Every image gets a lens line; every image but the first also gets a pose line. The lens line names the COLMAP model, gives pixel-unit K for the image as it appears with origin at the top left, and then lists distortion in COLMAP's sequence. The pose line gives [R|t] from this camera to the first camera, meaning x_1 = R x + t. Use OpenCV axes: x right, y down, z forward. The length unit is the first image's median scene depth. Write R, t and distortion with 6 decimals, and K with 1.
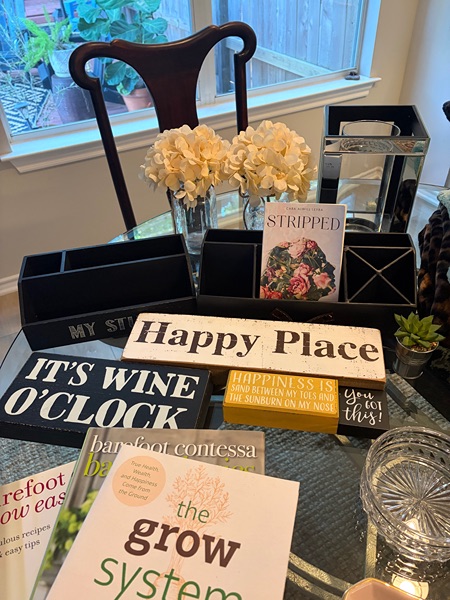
lens RADIAL K [[456.8, 0, 226.1], [0, 456.8, 296.3], [0, 0, 1]] dist [0.038175, -0.039825]
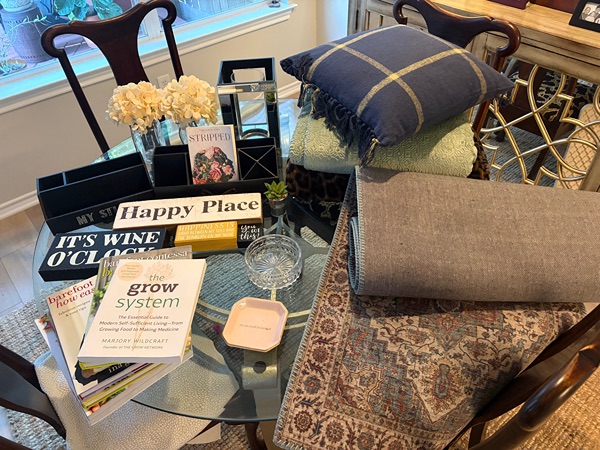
lens RADIAL K [[456.8, 0, 298.8], [0, 456.8, 225.6], [0, 0, 1]] dist [0.038175, -0.039825]
pose [[0.975171, -0.146913, 0.165705, 0.170595], [0.137508, 0.988236, 0.066936, 0.104174], [-0.173589, -0.042488, 0.983901, -0.828535]]
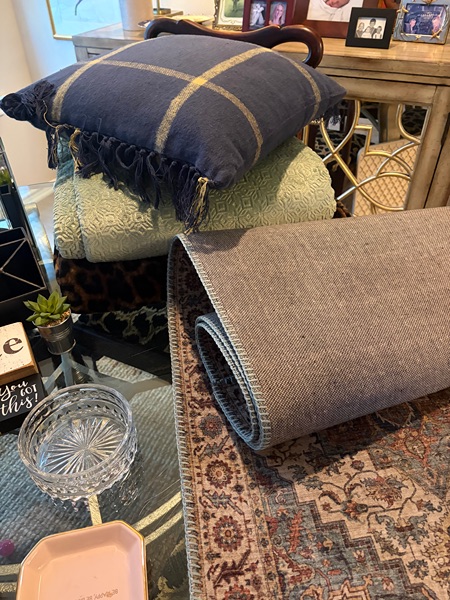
lens RADIAL K [[456.8, 0, 223.7], [0, 456.8, 301.3], [0, 0, 1]] dist [0.038175, -0.039825]
pose [[0.800087, -0.362996, 0.477593, 0.231788], [0.374022, 0.924305, 0.075942, 0.127200], [-0.469008, 0.117870, 0.875293, -0.123428]]
